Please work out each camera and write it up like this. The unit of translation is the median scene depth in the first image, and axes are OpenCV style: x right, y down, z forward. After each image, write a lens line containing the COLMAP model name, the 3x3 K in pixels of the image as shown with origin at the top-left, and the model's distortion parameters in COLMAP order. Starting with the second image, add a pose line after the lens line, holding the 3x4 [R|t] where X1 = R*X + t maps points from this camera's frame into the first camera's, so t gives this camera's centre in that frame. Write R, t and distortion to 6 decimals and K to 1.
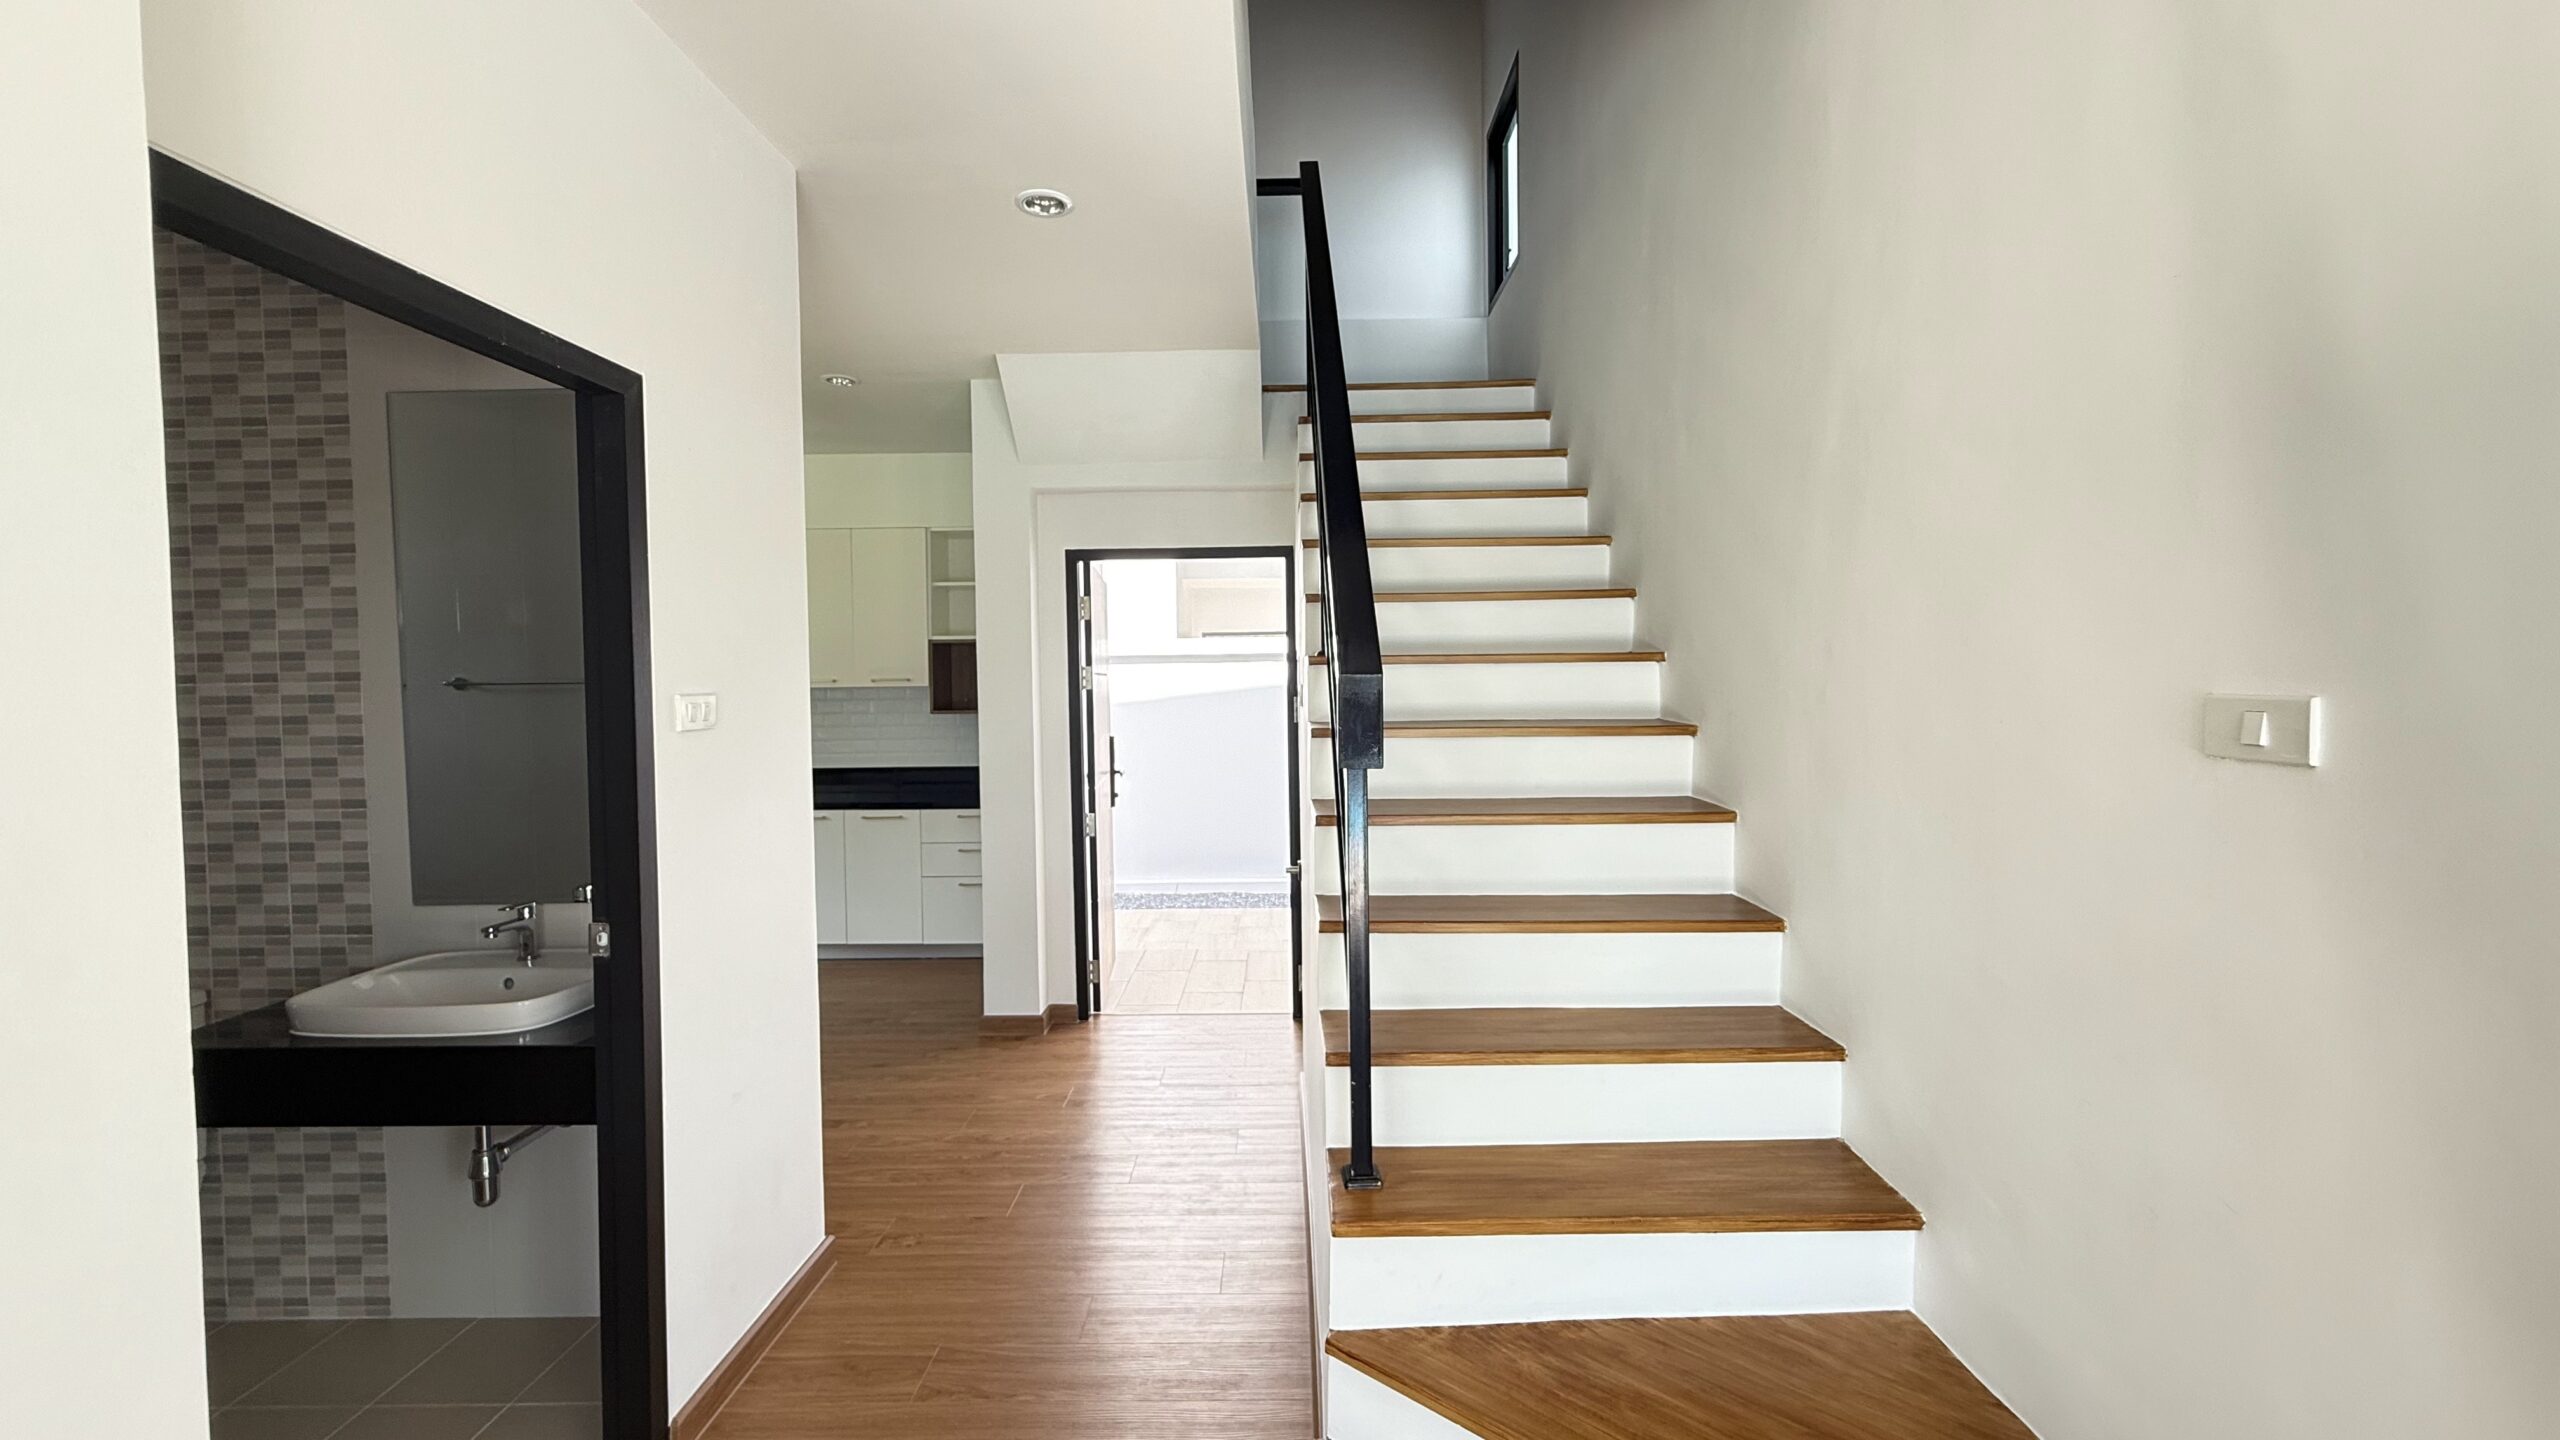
lens RADIAL K [[1019.1, 0, 1280.0], [0, 1019.1, 720.0], [0, 0, 1]] dist [-0.004664, -0.000512]
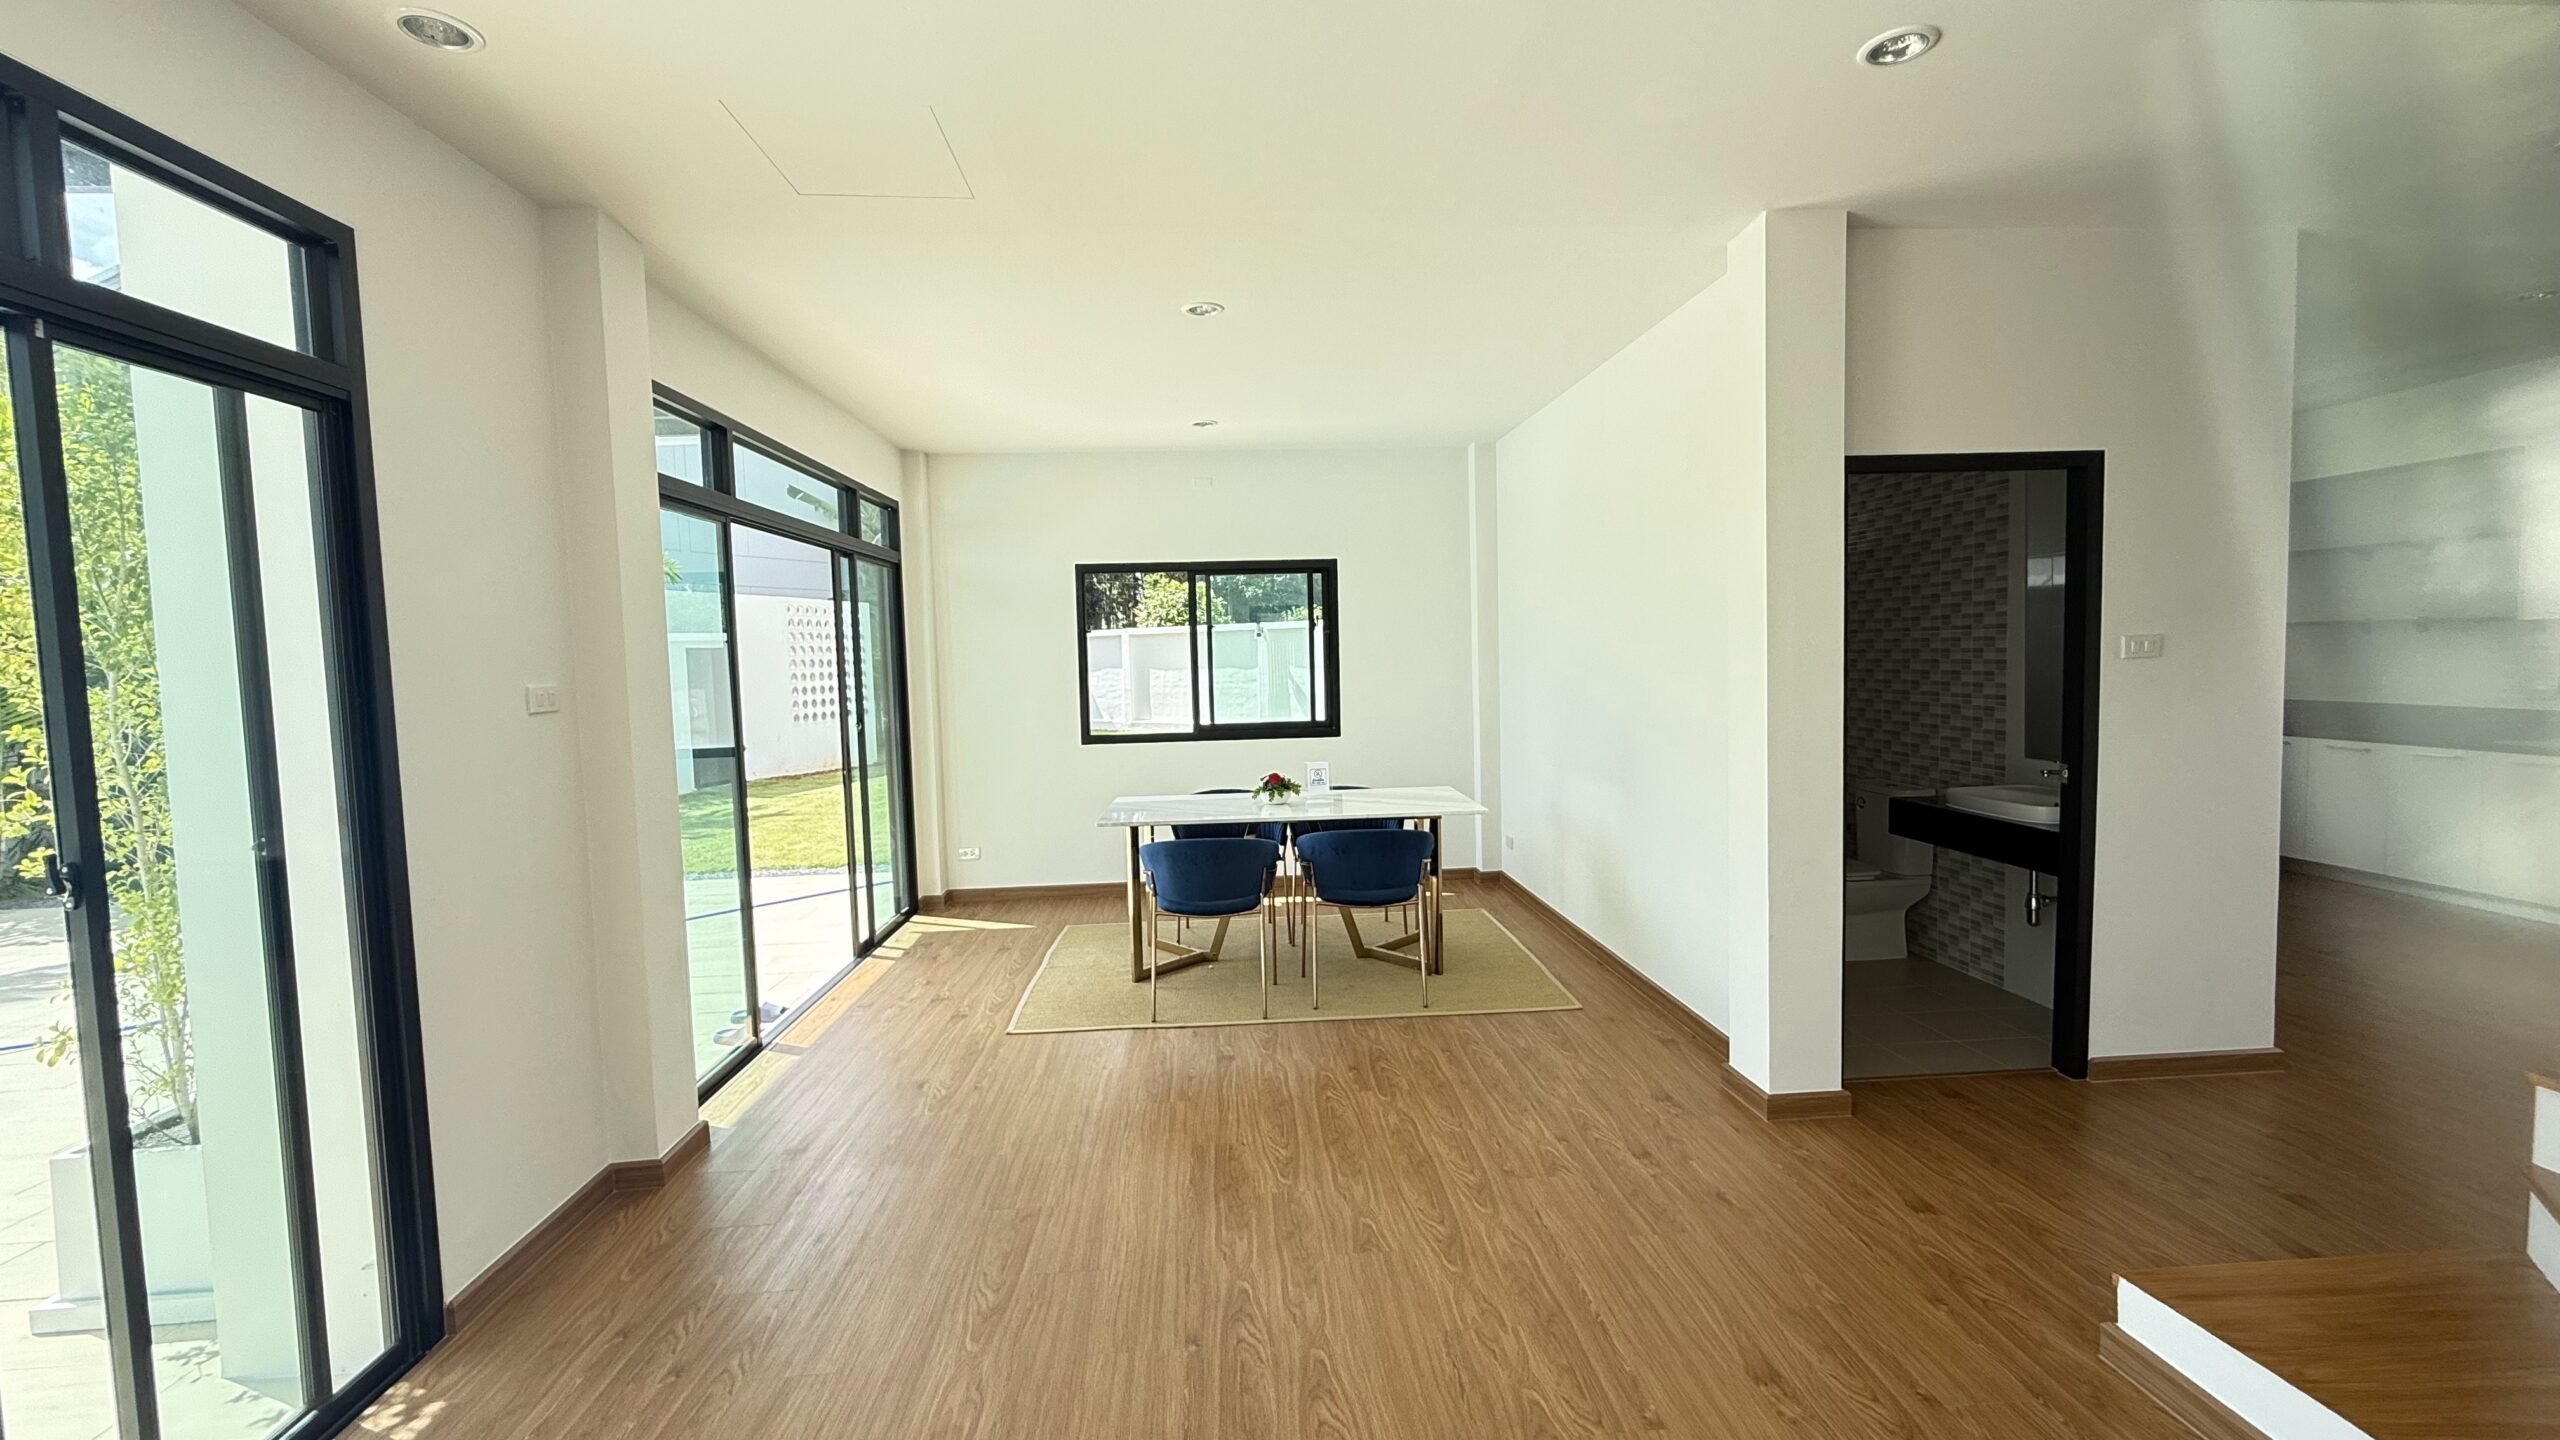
lens RADIAL K [[1019.1, 0, 1280.0], [0, 1019.1, 720.0], [0, 0, 1]] dist [-0.004664, -0.000512]
pose [[0.072162, 0.072999, -0.994718, 0.780000], [-0.000977, 0.997323, 0.073119, -0.007191], [0.997392, -0.004305, 0.072040, -0.395964]]
